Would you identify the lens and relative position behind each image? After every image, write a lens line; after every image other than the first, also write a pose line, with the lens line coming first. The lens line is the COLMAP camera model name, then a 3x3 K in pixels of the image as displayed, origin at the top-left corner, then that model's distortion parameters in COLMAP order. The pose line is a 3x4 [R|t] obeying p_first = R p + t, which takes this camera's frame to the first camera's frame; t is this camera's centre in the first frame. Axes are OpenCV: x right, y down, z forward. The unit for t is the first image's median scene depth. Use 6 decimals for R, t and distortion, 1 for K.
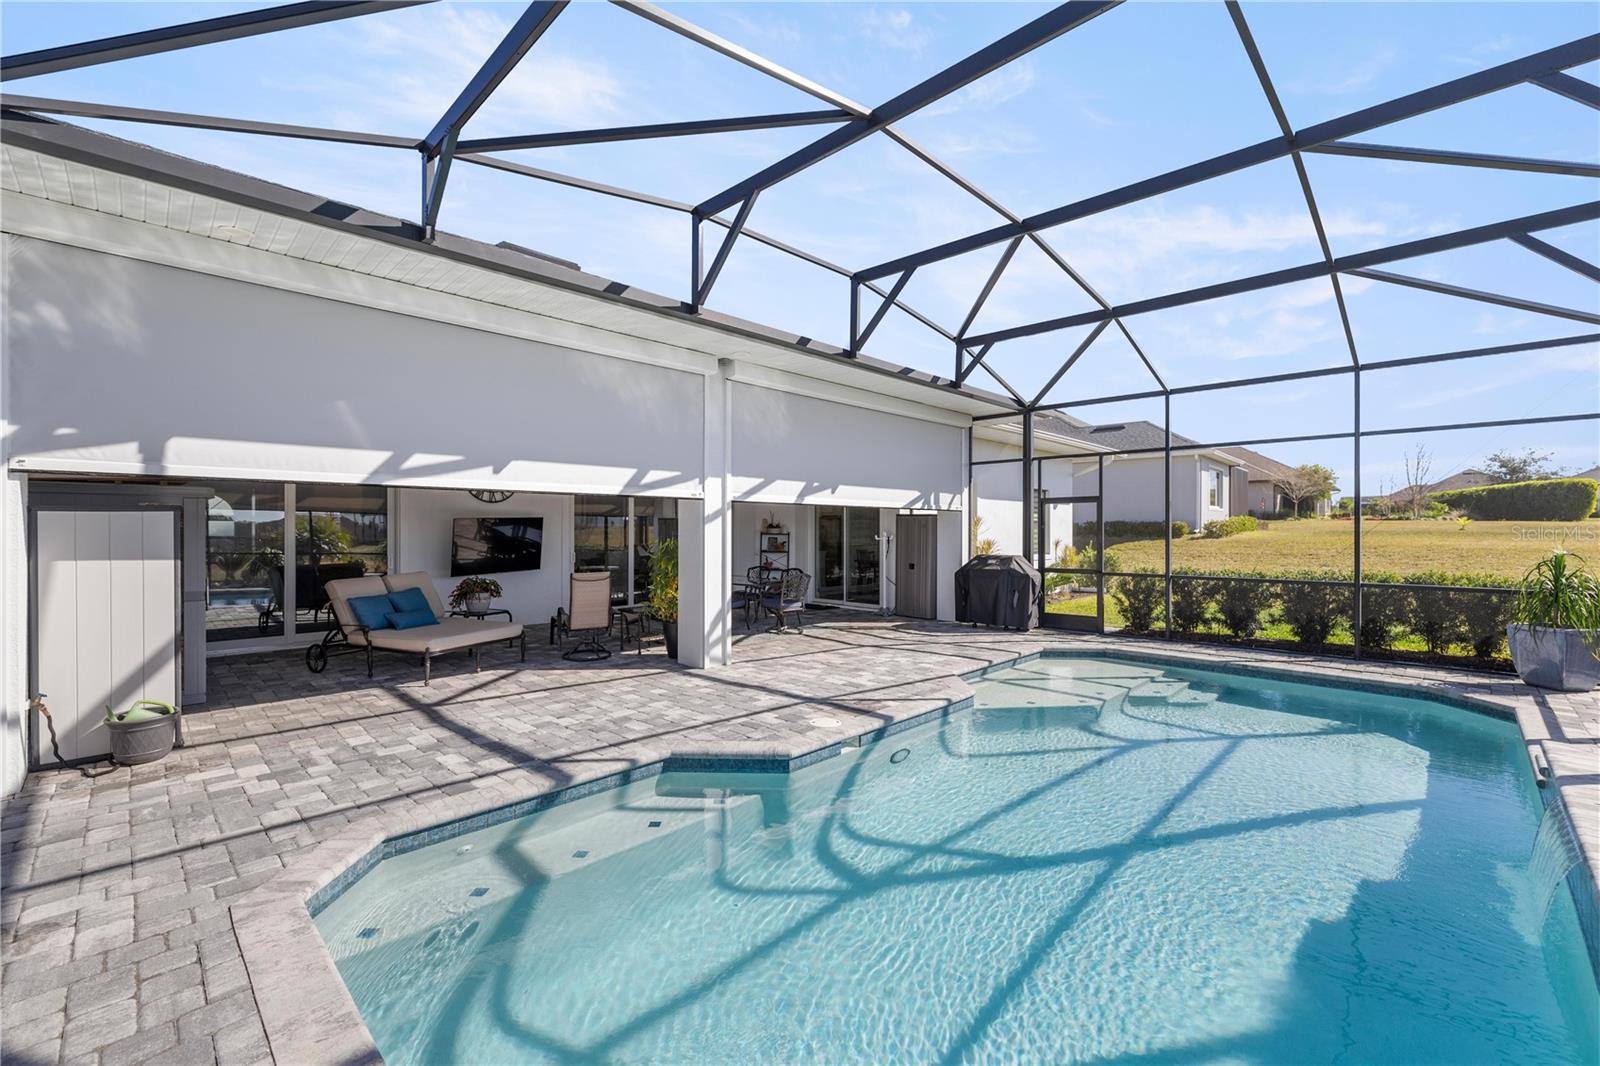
lens RADIAL K [[644.8, 0, 796.5], [0, 644.8, 510.5], [0, 0, 1]] dist [-0.000212, -0.000082]
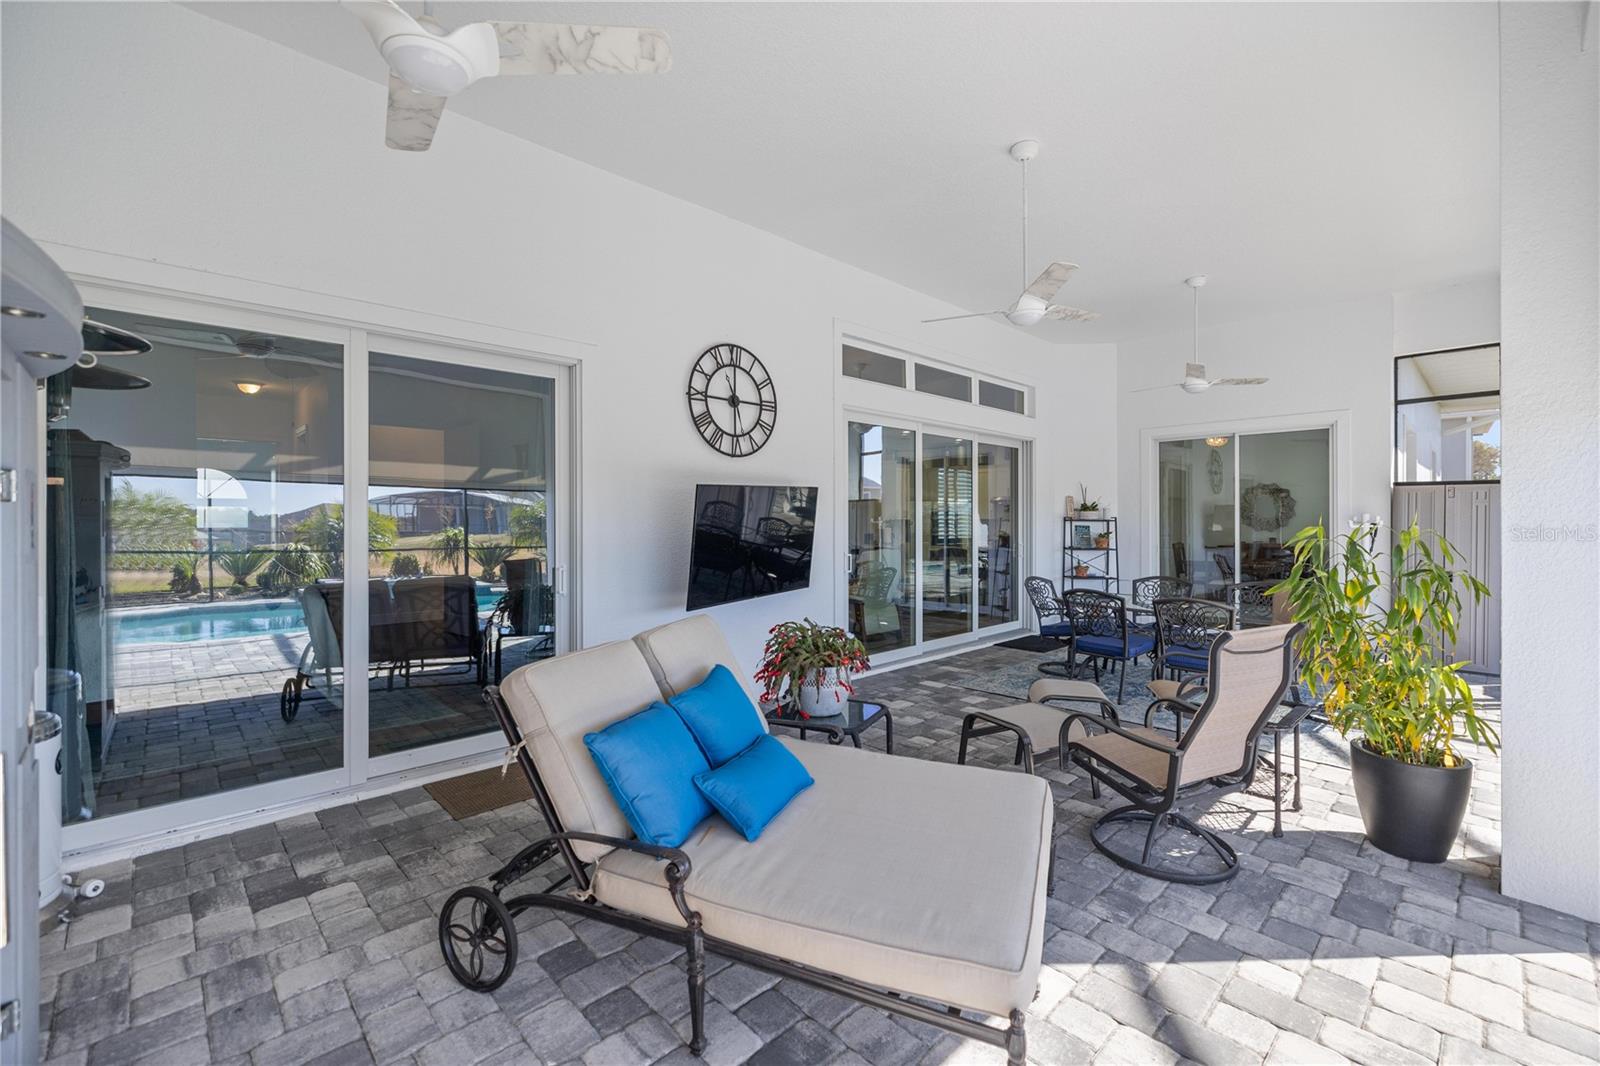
lens RADIAL K [[644.8, 0, 796.5], [0, 644.8, 510.5], [0, 0, 1]] dist [-0.000212, -0.000082]
pose [[0.999816, -0.004819, -0.018580, -0.355929], [0.005105, 0.999869, 0.015371, 0.018654], [0.018503, -0.015463, 0.999709, 0.427361]]
